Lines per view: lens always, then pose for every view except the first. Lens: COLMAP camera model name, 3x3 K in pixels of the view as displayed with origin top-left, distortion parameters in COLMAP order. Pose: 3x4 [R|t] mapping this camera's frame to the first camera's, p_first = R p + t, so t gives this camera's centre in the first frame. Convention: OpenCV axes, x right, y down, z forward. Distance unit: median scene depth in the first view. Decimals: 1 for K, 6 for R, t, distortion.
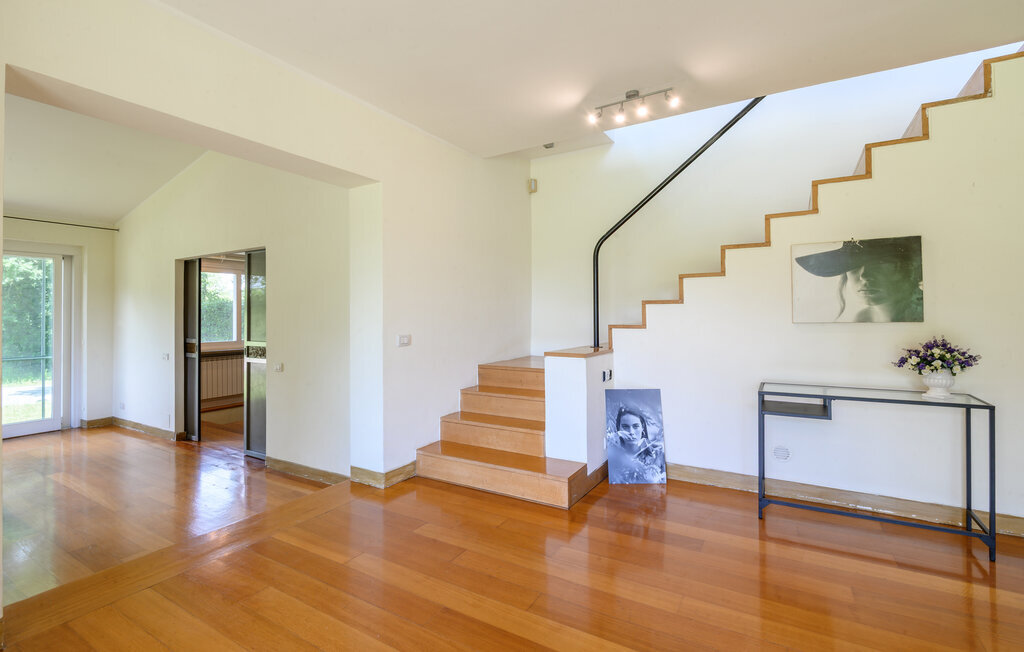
lens RADIAL K [[471.9, 0, 513.1], [0, 471.9, 310.0], [0, 0, 1]] dist [-0.003117, -0.001357]
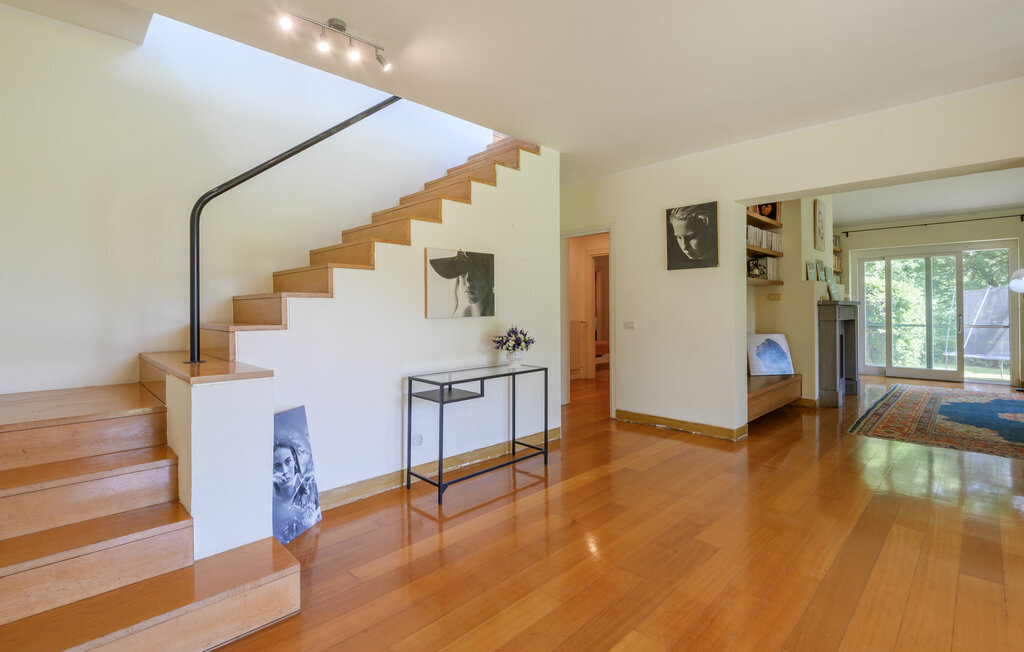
lens RADIAL K [[477.6, 0, 518.2], [0, 477.6, 309.0], [0, 0, 1]] dist [-0.001616, -0.000479]
pose [[0.231801, 0.003633, 0.972757, -0.419853], [-0.006279, 0.999978, -0.002239, 0.005988], [-0.972743, -0.005589, 0.231818, 0.512464]]
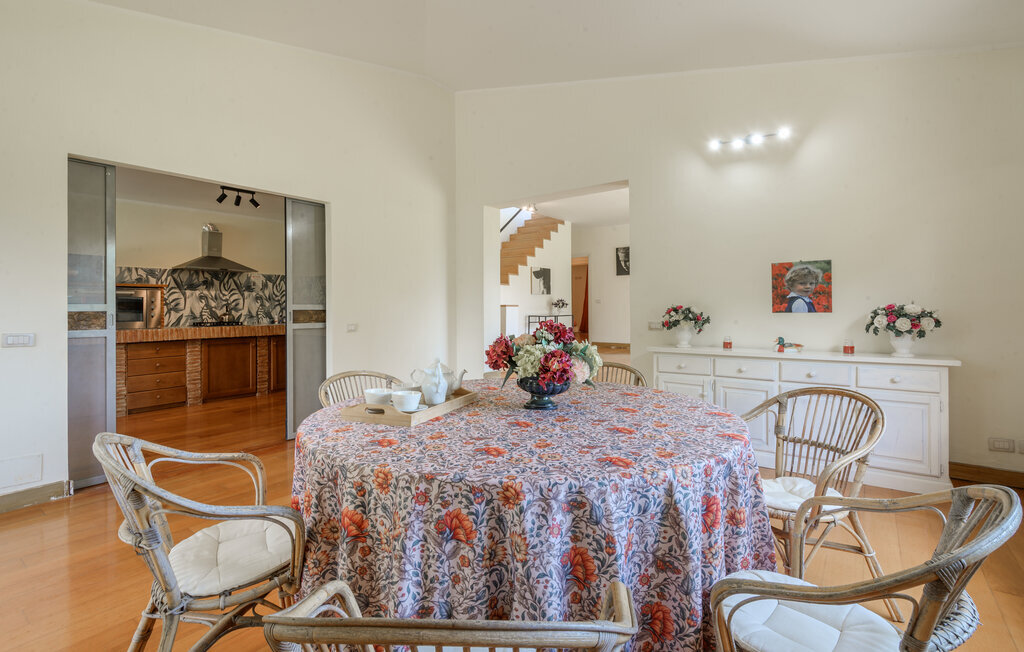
lens RADIAL K [[486.0, 0, 512.4], [0, 486.0, 305.0], [0, 0, 1]] dist [0.002417, 0.000169]
pose [[0.081923, 0.013883, 0.996542, -2.226127], [-0.003455, 0.999901, -0.013646, 0.127721], [-0.996633, -0.002325, 0.081963, 0.840433]]
